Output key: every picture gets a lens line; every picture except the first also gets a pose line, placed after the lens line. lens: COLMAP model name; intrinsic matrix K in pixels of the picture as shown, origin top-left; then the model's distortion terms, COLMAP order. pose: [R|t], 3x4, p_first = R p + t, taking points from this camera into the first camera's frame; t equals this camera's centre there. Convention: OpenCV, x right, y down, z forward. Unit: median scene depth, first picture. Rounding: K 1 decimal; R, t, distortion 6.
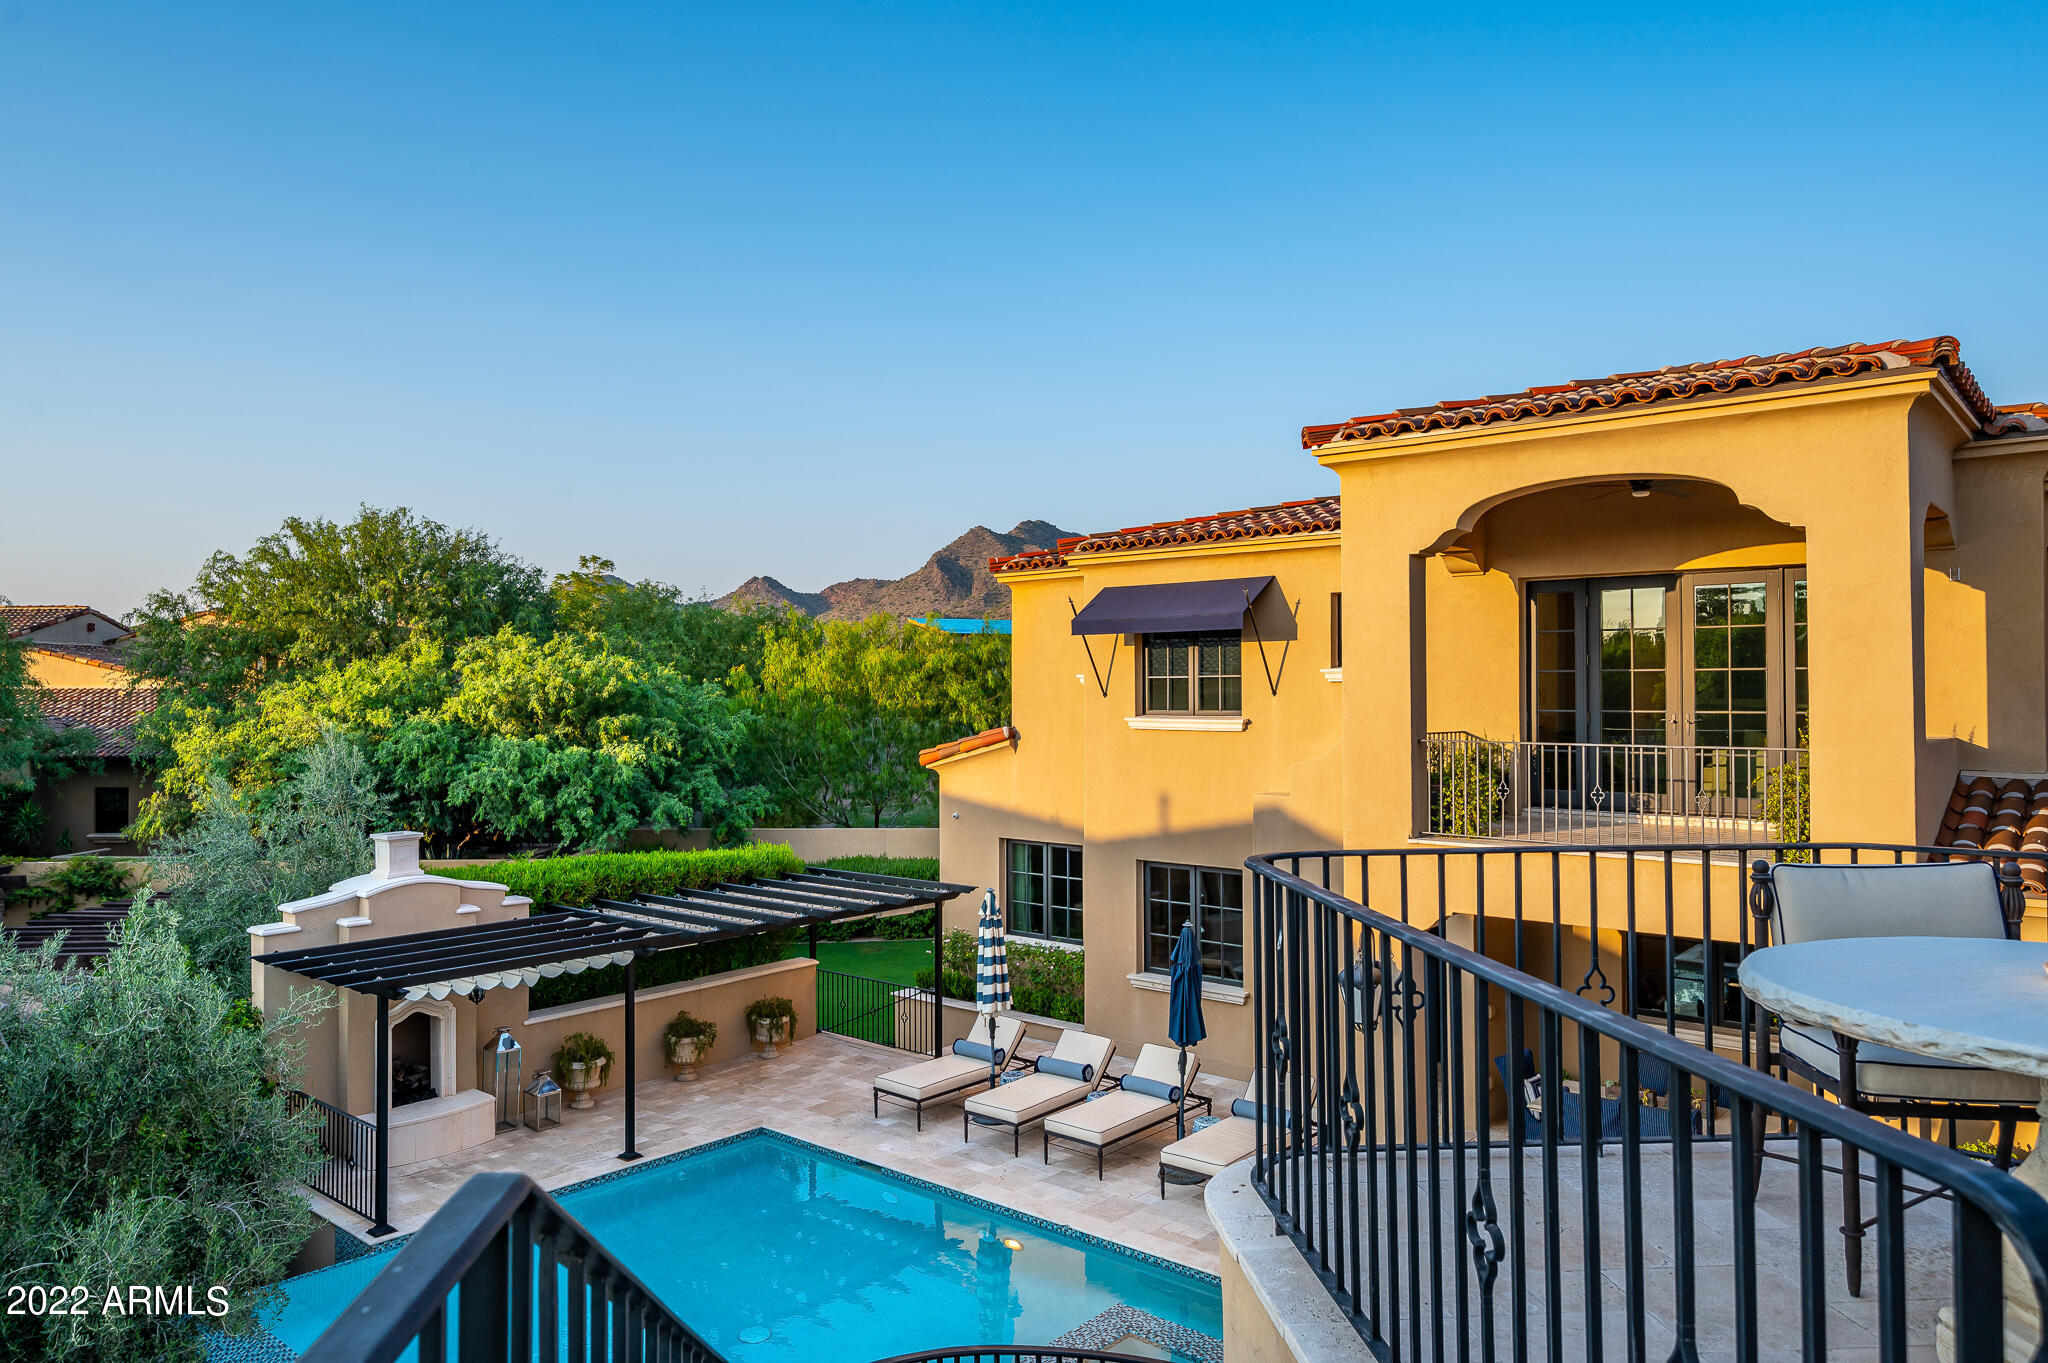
lens RADIAL K [[1362.4, 0, 1014.4], [0, 1362.4, 679.2], [0, 0, 1]] dist [-0.010486, 0.000892]
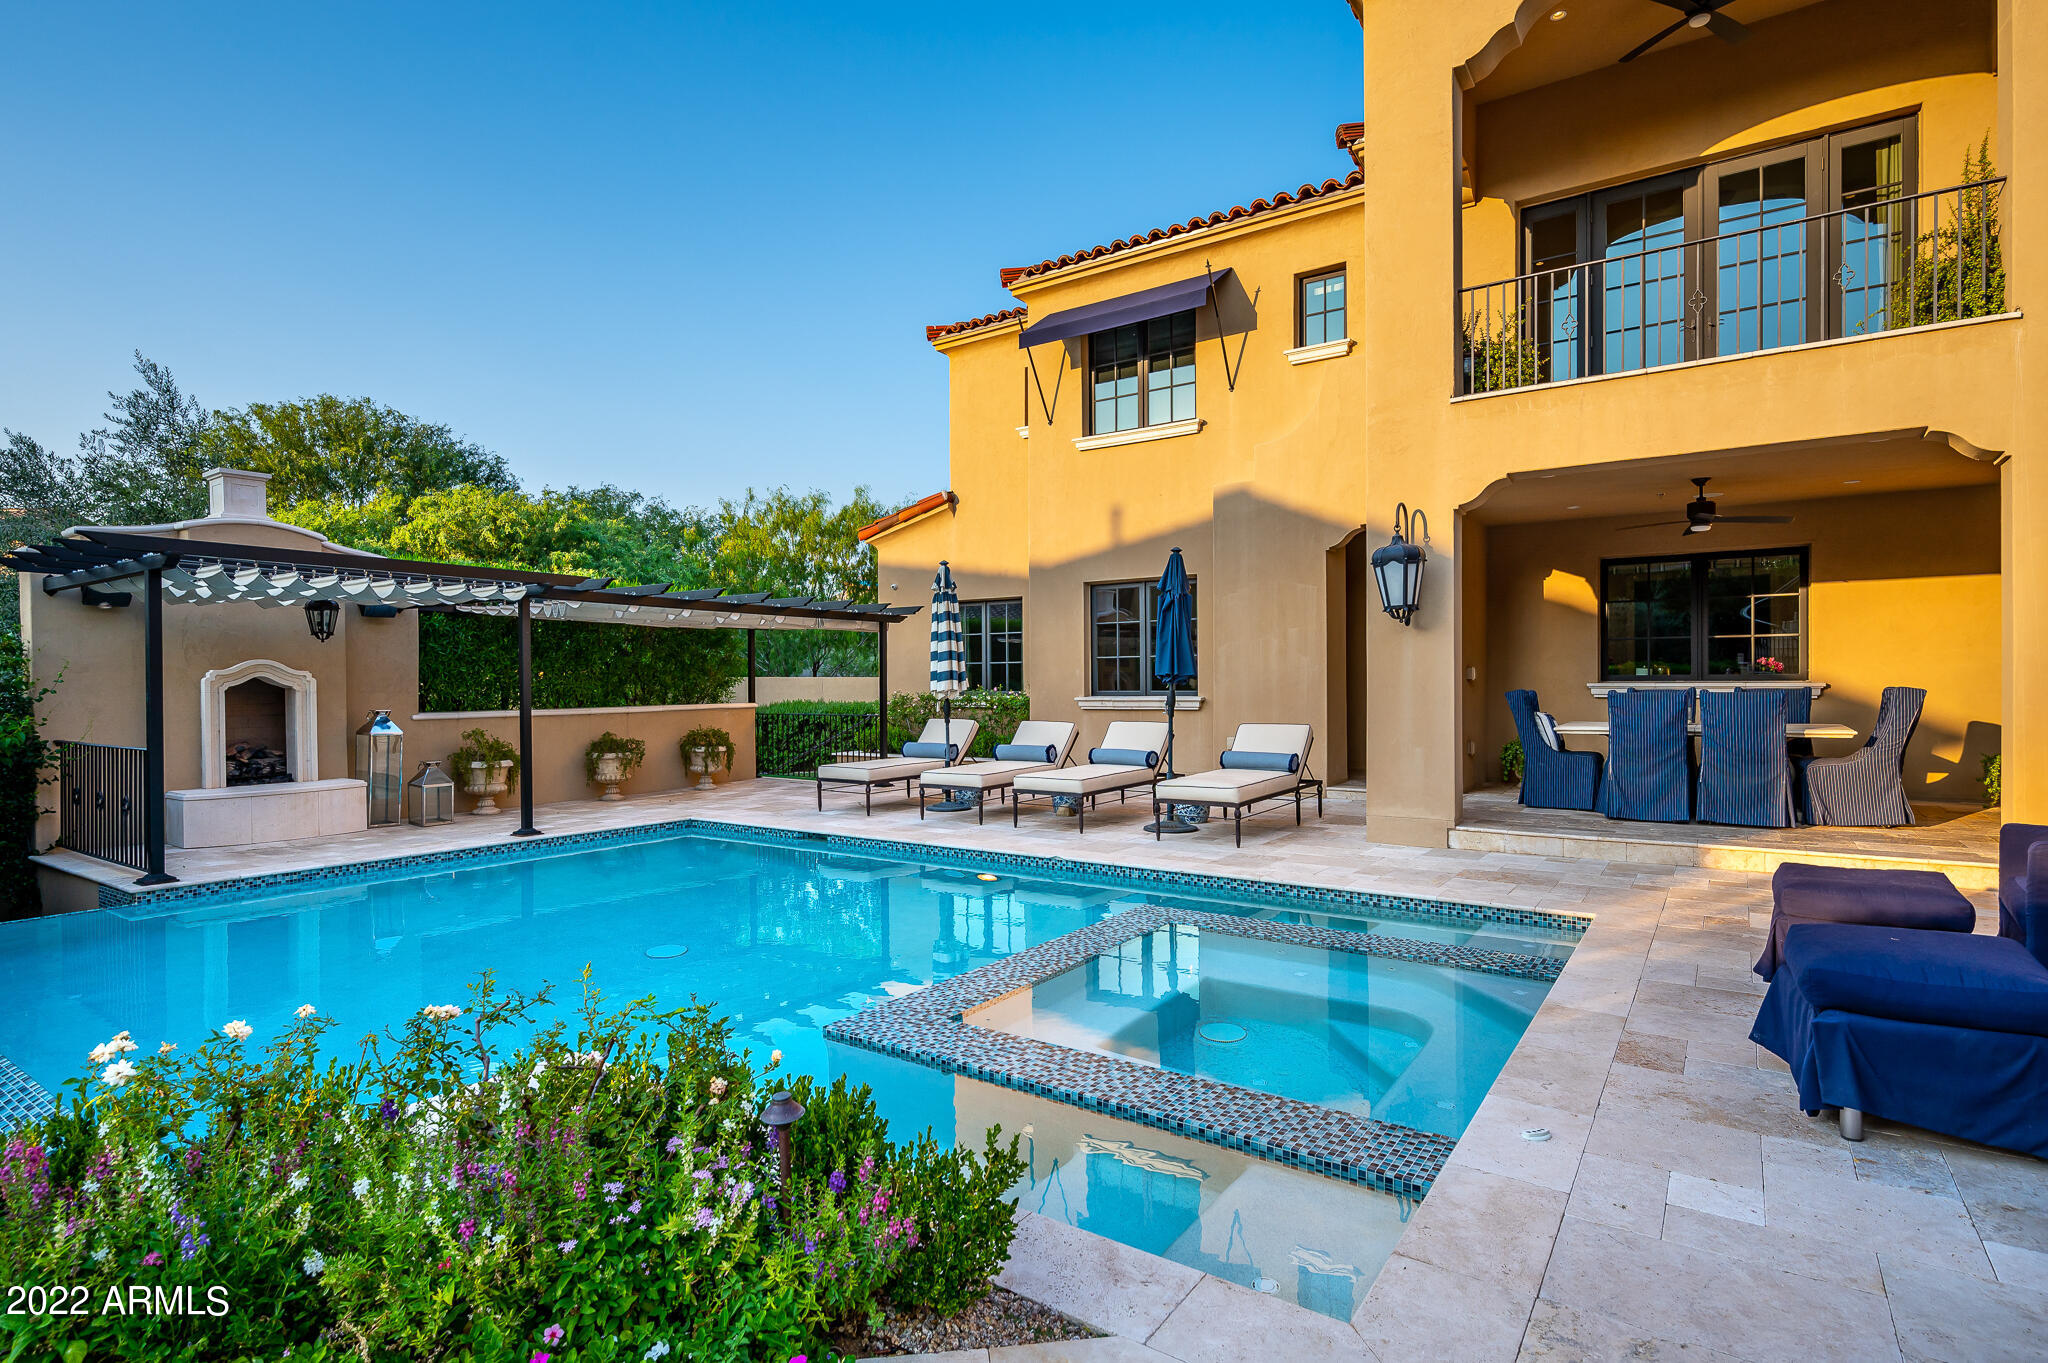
lens RADIAL K [[1037.7, 0, 1036.2], [0, 1037.7, 684.2], [0, 0, 1]] dist [0.004162, -0.001497]
pose [[0.993705, -0.002303, 0.112004, -0.031300], [0.000108, 0.999808, 0.019603, 0.200215], [-0.112028, -0.019468, 0.993514, 0.261242]]
